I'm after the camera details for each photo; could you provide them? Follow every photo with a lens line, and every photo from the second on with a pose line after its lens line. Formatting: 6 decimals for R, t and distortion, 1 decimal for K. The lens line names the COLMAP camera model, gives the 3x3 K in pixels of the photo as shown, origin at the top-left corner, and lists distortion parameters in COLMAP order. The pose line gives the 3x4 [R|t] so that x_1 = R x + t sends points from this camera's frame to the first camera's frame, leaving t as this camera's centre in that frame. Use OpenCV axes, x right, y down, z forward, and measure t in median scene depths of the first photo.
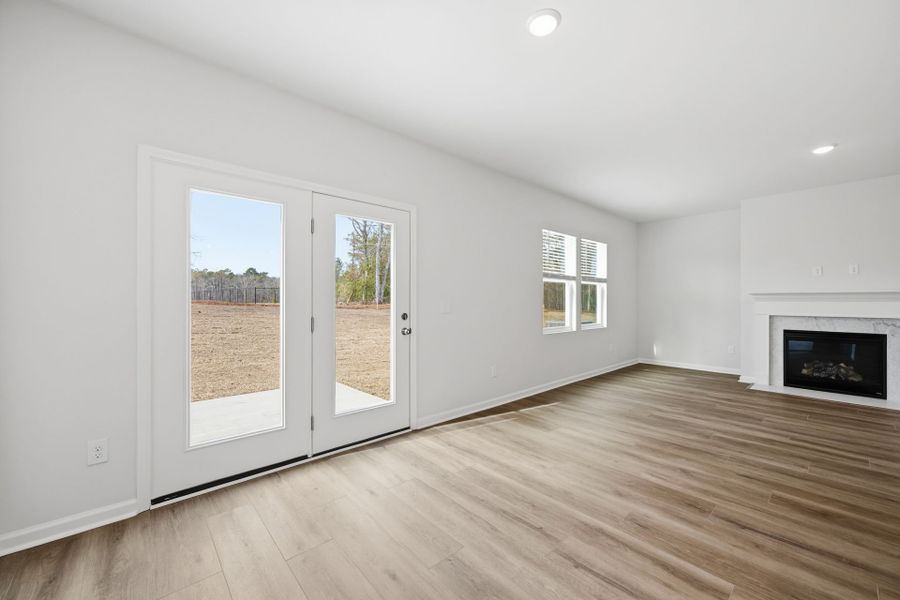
lens RADIAL K [[354.6, 0, 453.2], [0, 354.6, 302.1], [0, 0, 1]] dist [-0.002494, -0.000544]
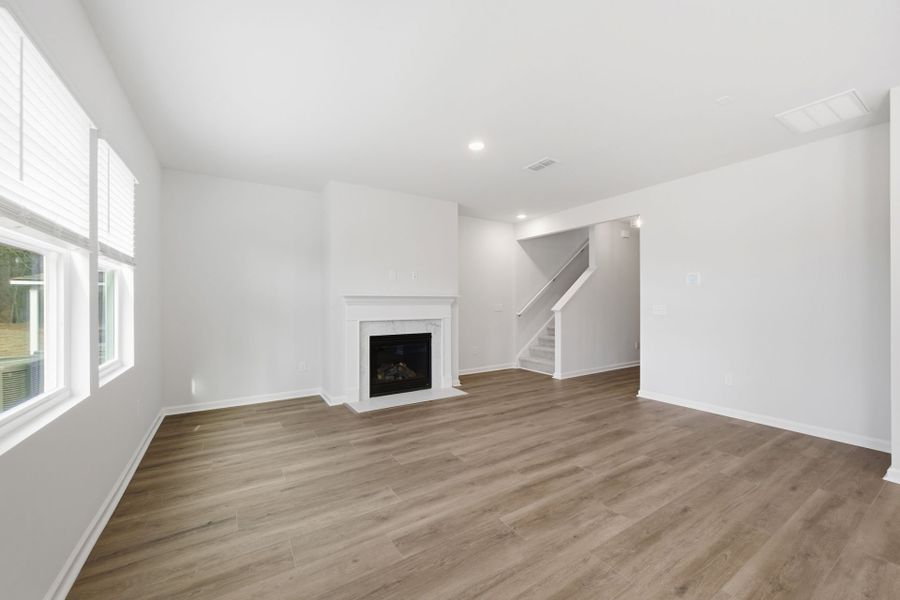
lens RADIAL K [[354.6, 0, 453.2], [0, 354.6, 302.1], [0, 0, 1]] dist [-0.002494, -0.000544]
pose [[0.164494, -0.004044, 0.986370, 0.084125], [0.004615, 0.999984, 0.003330, -0.013864], [-0.986367, 0.004004, 0.164510, 0.772336]]
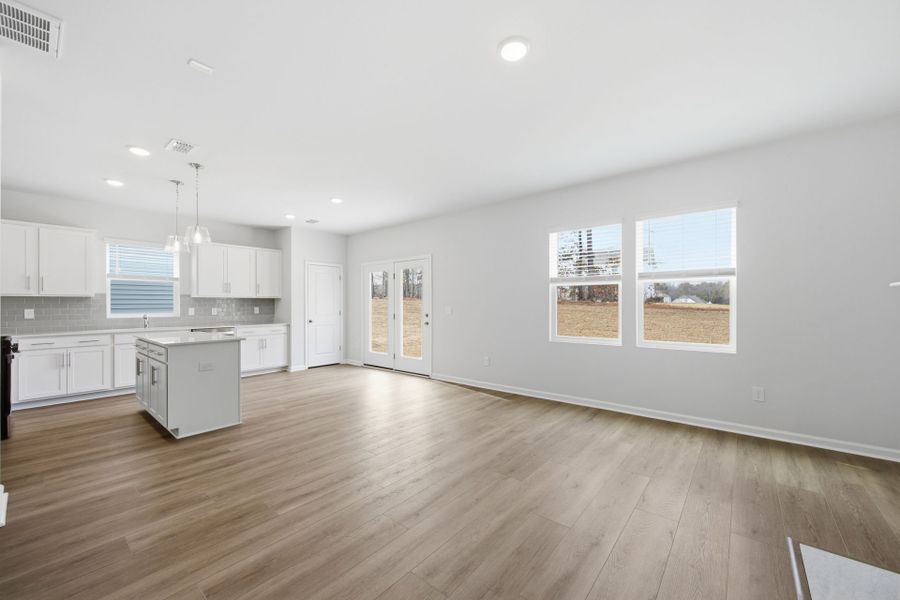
lens RADIAL K [[354.6, 0, 453.2], [0, 354.6, 302.1], [0, 0, 1]] dist [-0.002494, -0.000544]
pose [[0.144001, -0.009118, -0.989535, 1.383273], [0.000576, 0.999958, -0.009130, -0.009370], [0.989577, 0.000745, 0.144001, 0.693225]]
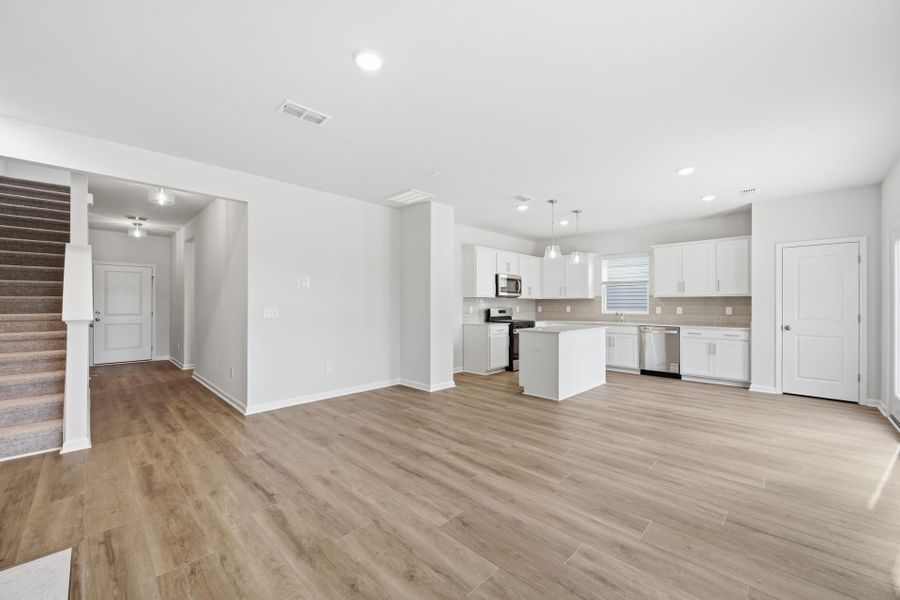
lens RADIAL K [[354.6, 0, 453.2], [0, 354.6, 302.1], [0, 0, 1]] dist [-0.002494, -0.000544]
pose [[-0.998055, -0.003100, -0.062268, 0.802868], [-0.002942, 0.999992, -0.002626, -0.013680], [0.062275, -0.002437, -0.998056, 1.384389]]
